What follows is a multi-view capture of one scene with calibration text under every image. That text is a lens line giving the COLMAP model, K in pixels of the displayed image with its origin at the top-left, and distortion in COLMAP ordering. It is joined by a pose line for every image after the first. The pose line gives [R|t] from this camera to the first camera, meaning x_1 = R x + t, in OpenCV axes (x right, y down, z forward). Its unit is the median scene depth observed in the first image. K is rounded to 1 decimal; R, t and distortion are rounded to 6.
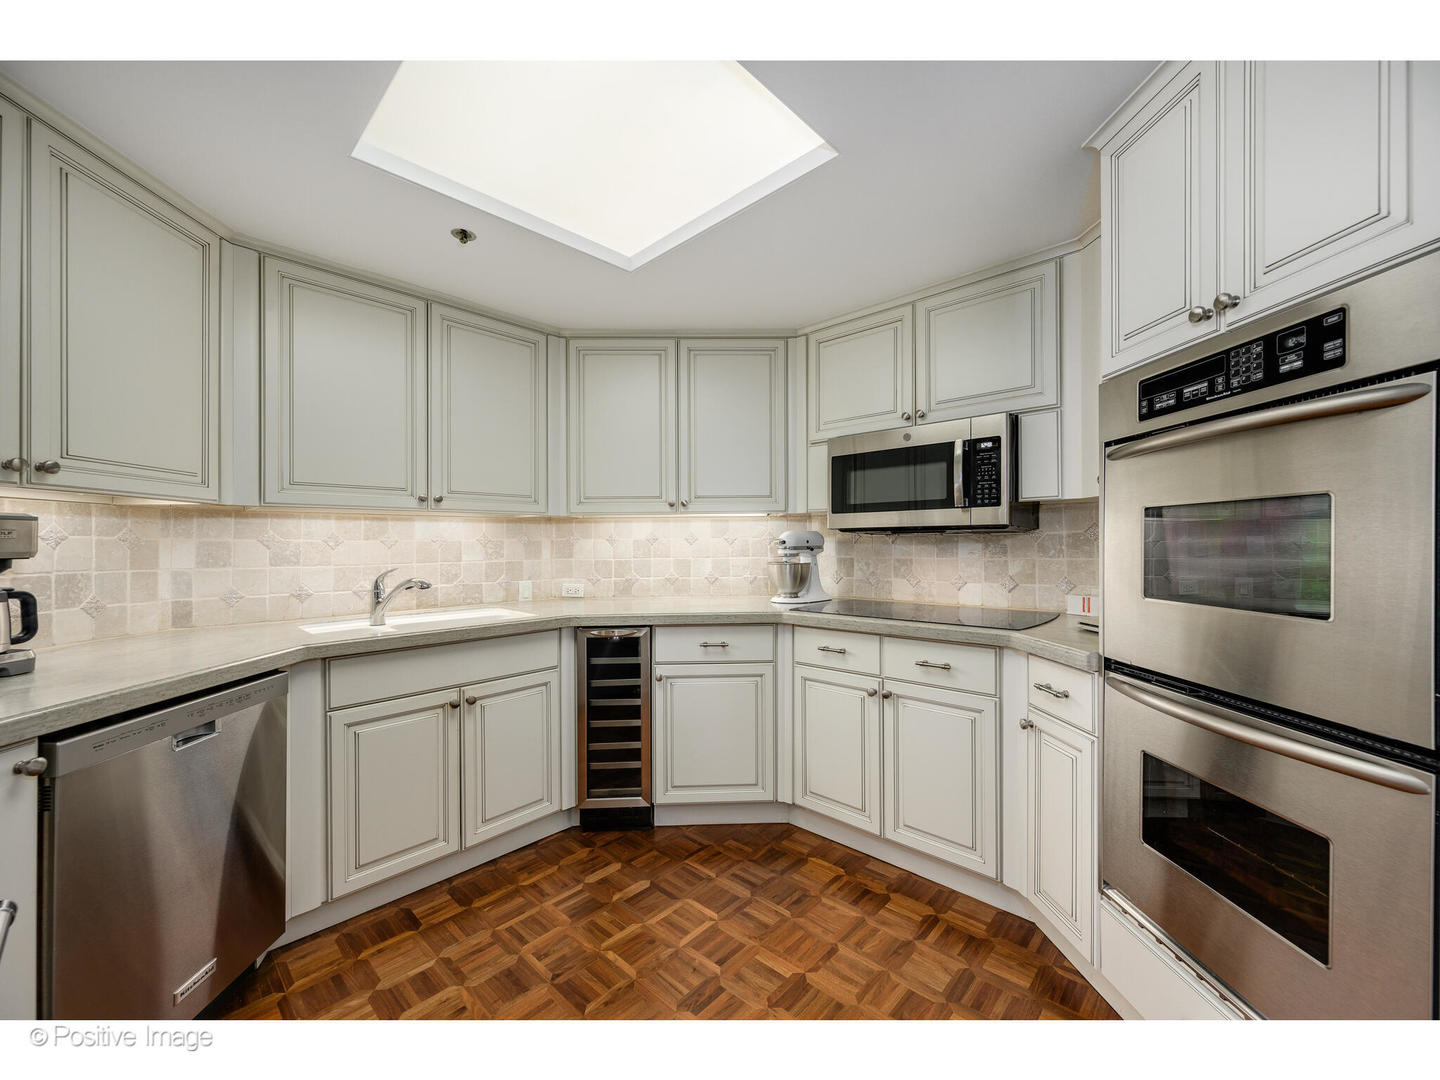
lens RADIAL K [[560.7, 0, 723.4], [0, 560.7, 542.5], [0, 0, 1]] dist [-0.002857, -0.000403]
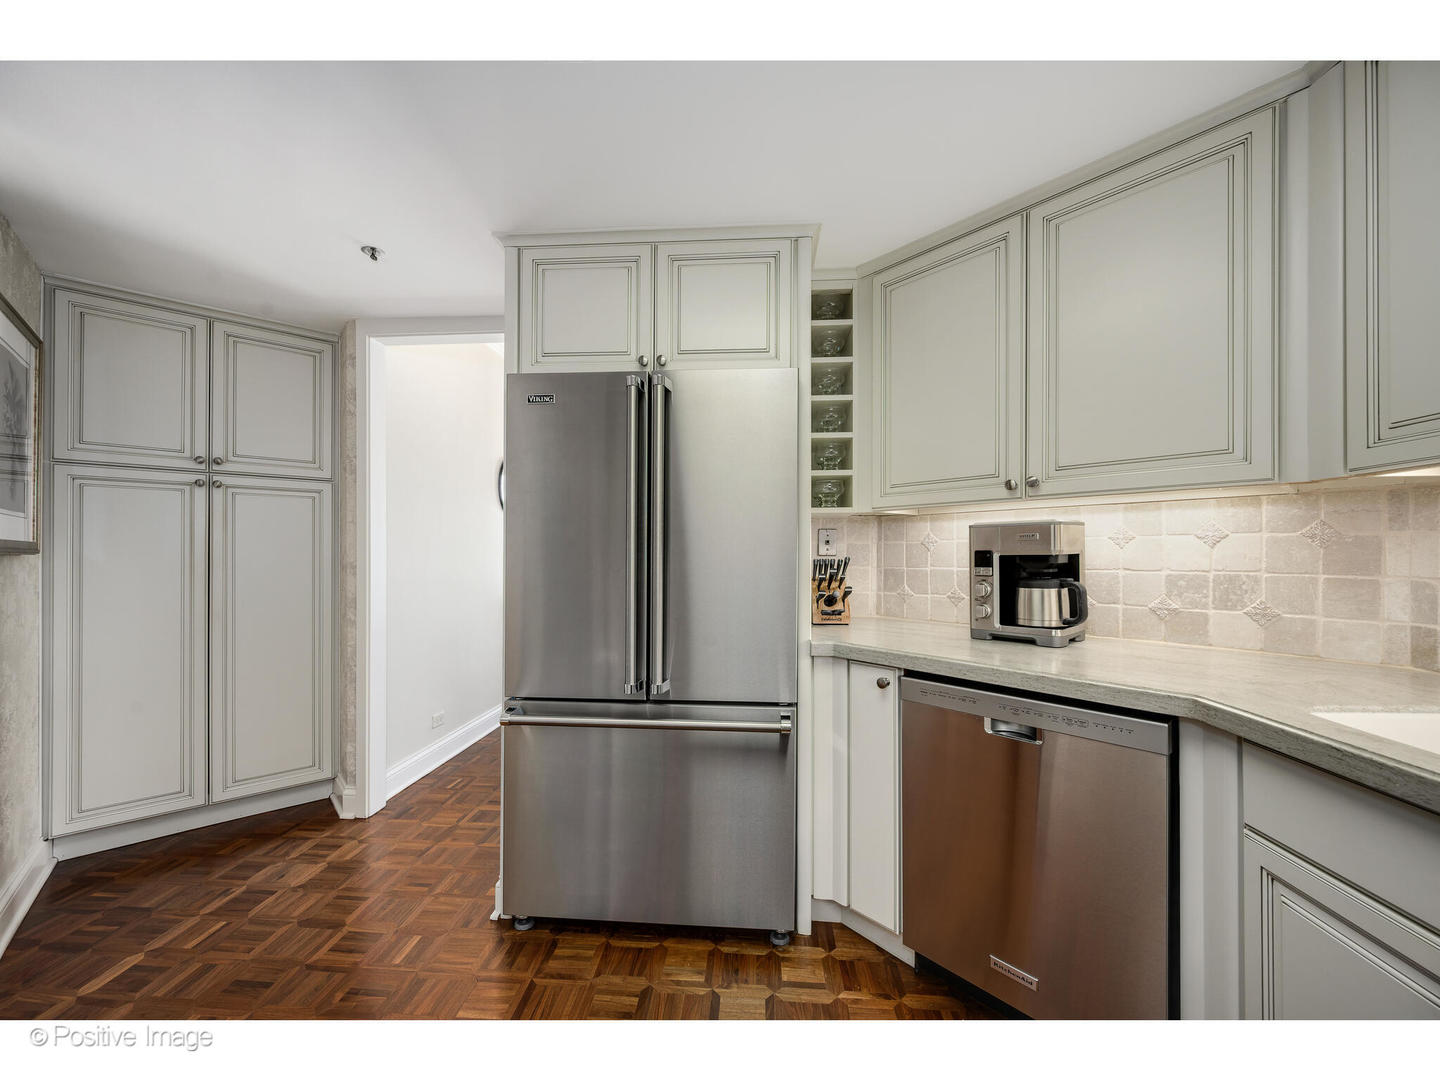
lens RADIAL K [[560.7, 0, 723.4], [0, 560.7, 542.5], [0, 0, 1]] dist [-0.002857, -0.000403]
pose [[-0.777336, -0.005880, -0.629058, 0.073484], [0.008053, 0.999781, -0.019297, 0.012835], [0.629034, -0.020066, -0.777119, 1.073320]]
